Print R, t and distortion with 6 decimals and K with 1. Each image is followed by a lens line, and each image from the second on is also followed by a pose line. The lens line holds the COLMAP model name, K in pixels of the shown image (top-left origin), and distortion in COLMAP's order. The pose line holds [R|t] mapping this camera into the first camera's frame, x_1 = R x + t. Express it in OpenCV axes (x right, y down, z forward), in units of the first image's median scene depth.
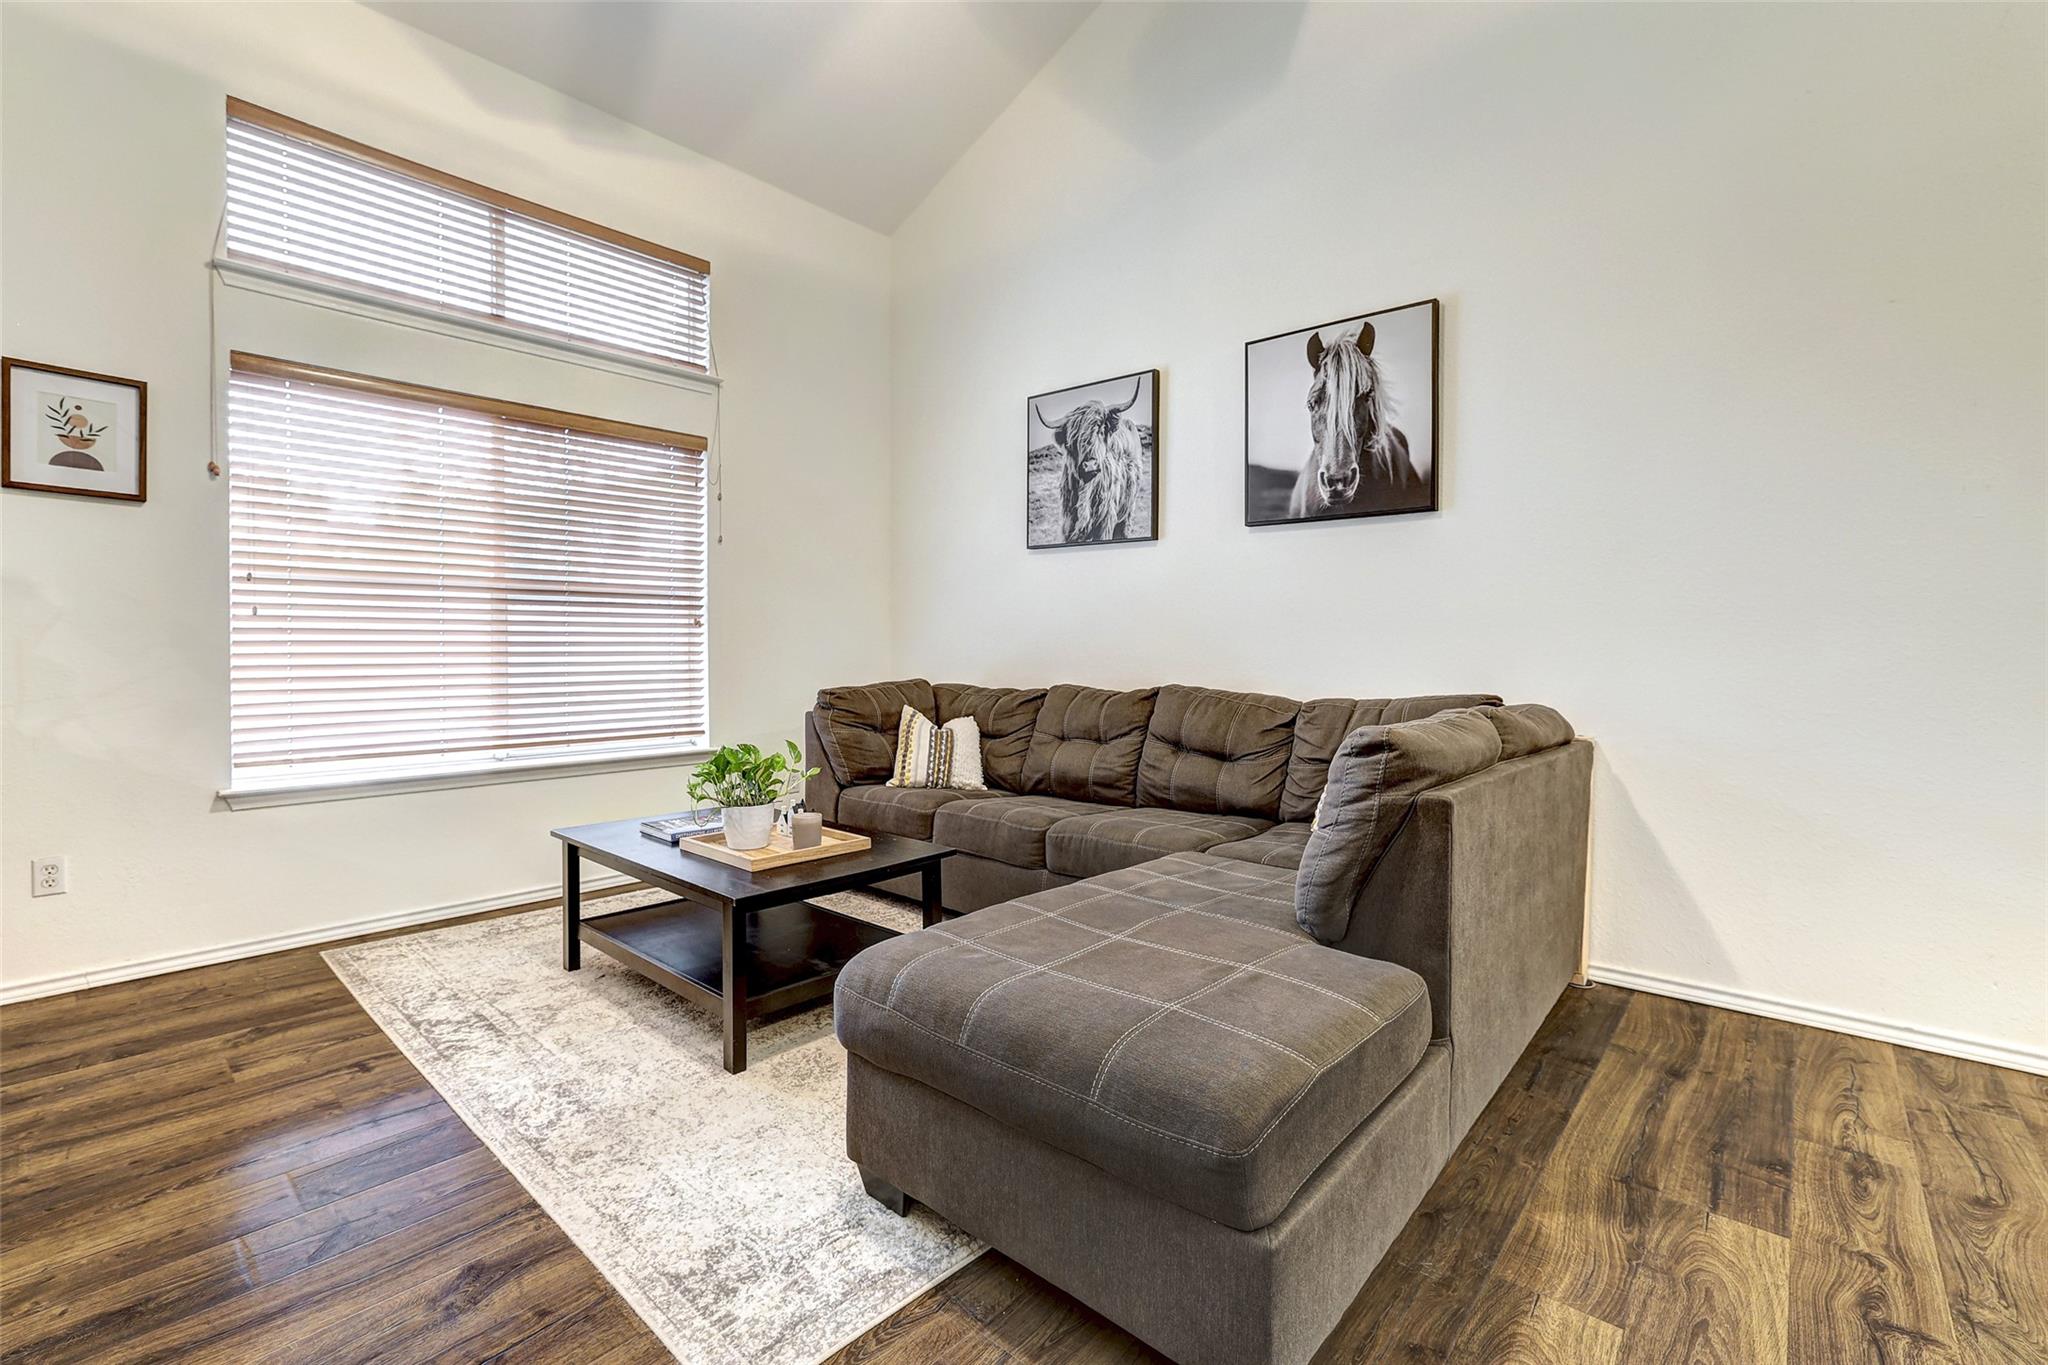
lens RADIAL K [[877.3, 0, 1009.6], [0, 877.3, 658.0], [0, 0, 1]] dist [-0.002809, 0.000374]
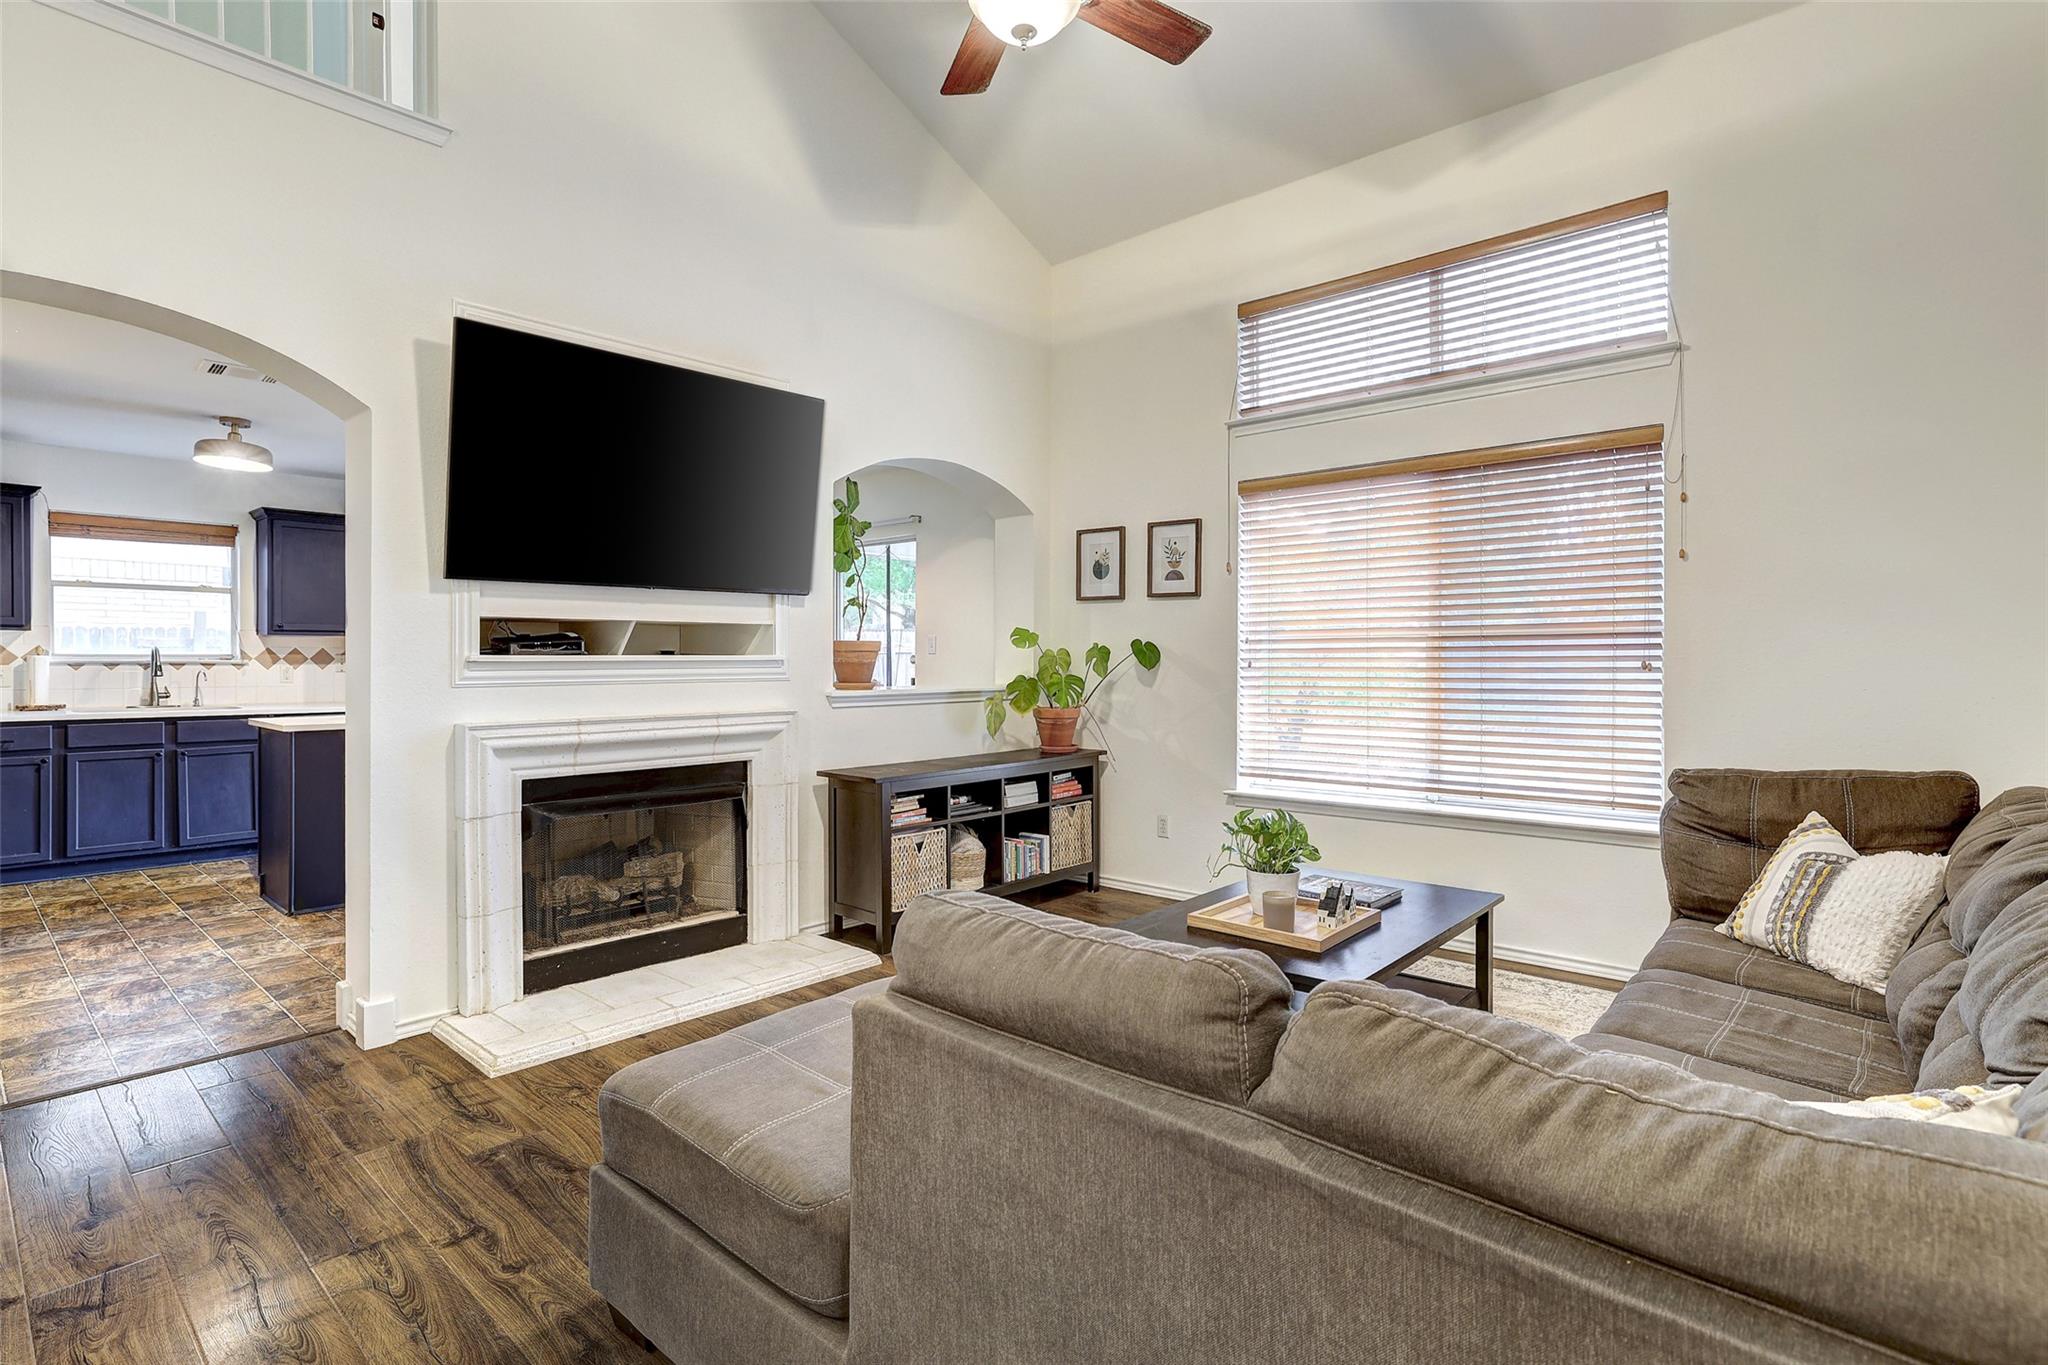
lens RADIAL K [[981.8, 0, 1024.0], [0, 981.8, 682.5], [0, 0, 1]] dist [-0.009853, -0.000114]
pose [[0.015625, 0.026144, -0.999536, 0.659727], [-0.012973, 0.999579, 0.025942, -0.057393], [0.999794, 0.012561, 0.015958, 0.577254]]
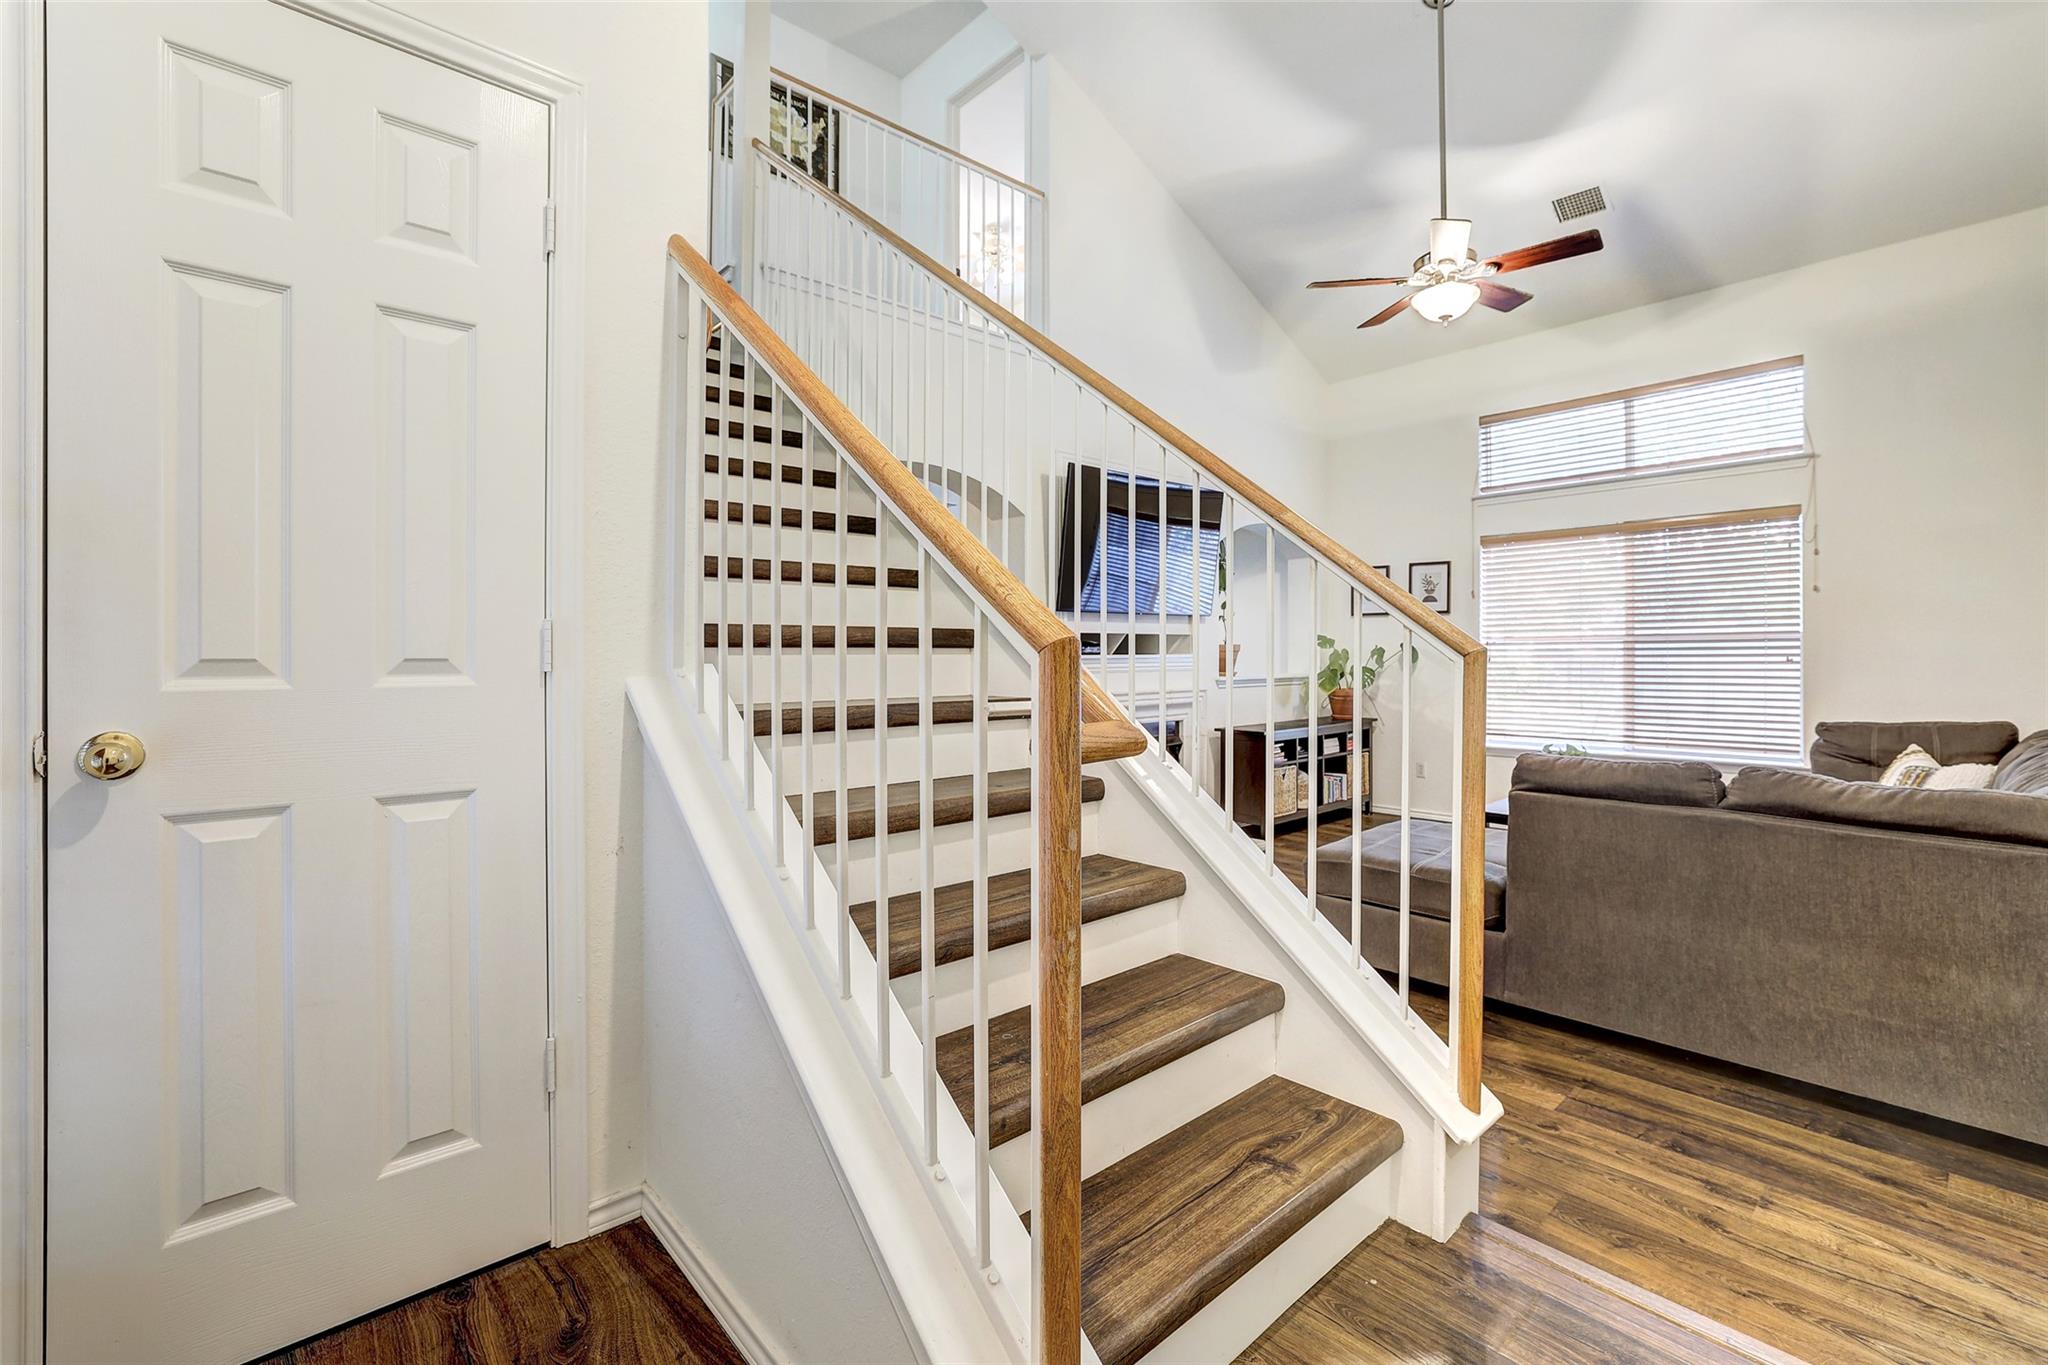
lens RADIAL K [[863.8, 0, 1052.0], [0, 863.8, 667.6], [0, 0, 1]] dist [-0.001773, 0.000054]
pose [[-0.075930, 0.016306, -0.996980, 1.179042], [-0.010329, 0.999800, 0.017139, -0.055638], [0.997060, 0.011599, -0.075746, 0.116143]]
